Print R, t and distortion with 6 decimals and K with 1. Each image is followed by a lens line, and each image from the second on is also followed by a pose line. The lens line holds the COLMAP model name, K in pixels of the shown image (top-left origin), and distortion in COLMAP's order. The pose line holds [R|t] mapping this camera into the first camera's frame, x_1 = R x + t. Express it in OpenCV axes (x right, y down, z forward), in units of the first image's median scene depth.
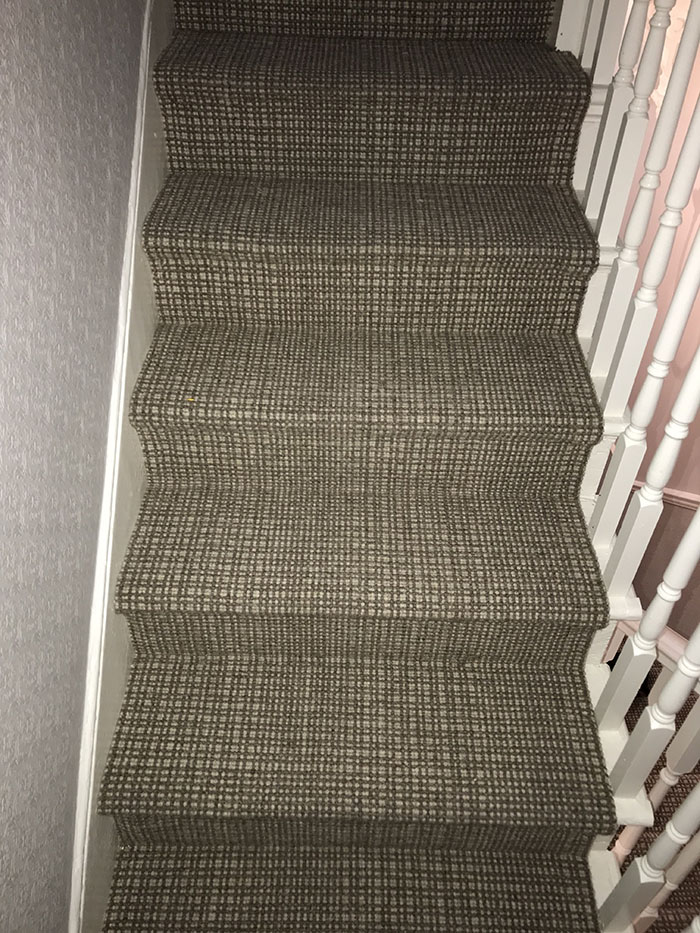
lens RADIAL K [[760.3, 0, 350.6], [0, 760.3, 457.8], [0, 0, 1]] dist [0.035672, -0.048986]
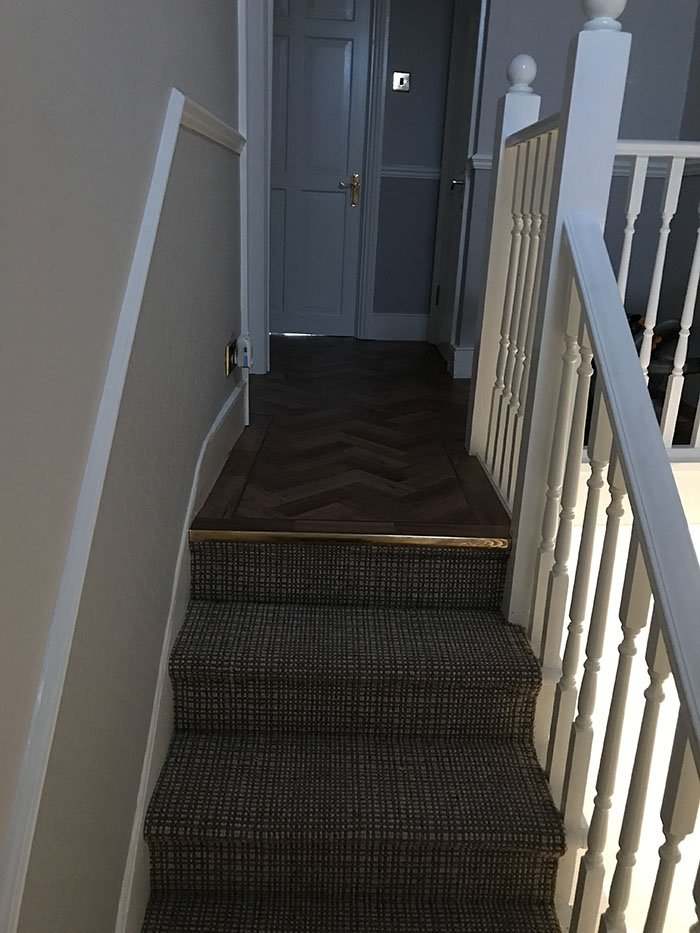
lens RADIAL K [[760.3, 0, 352.4], [0, 760.3, 470.1], [0, 0, 1]] dist [0.035672, -0.048986]
pose [[0.999254, 0.010618, 0.037120, -0.024890], [0.005602, 0.911385, -0.411518, -0.281482], [-0.038200, 0.411419, 0.910646, -0.188222]]
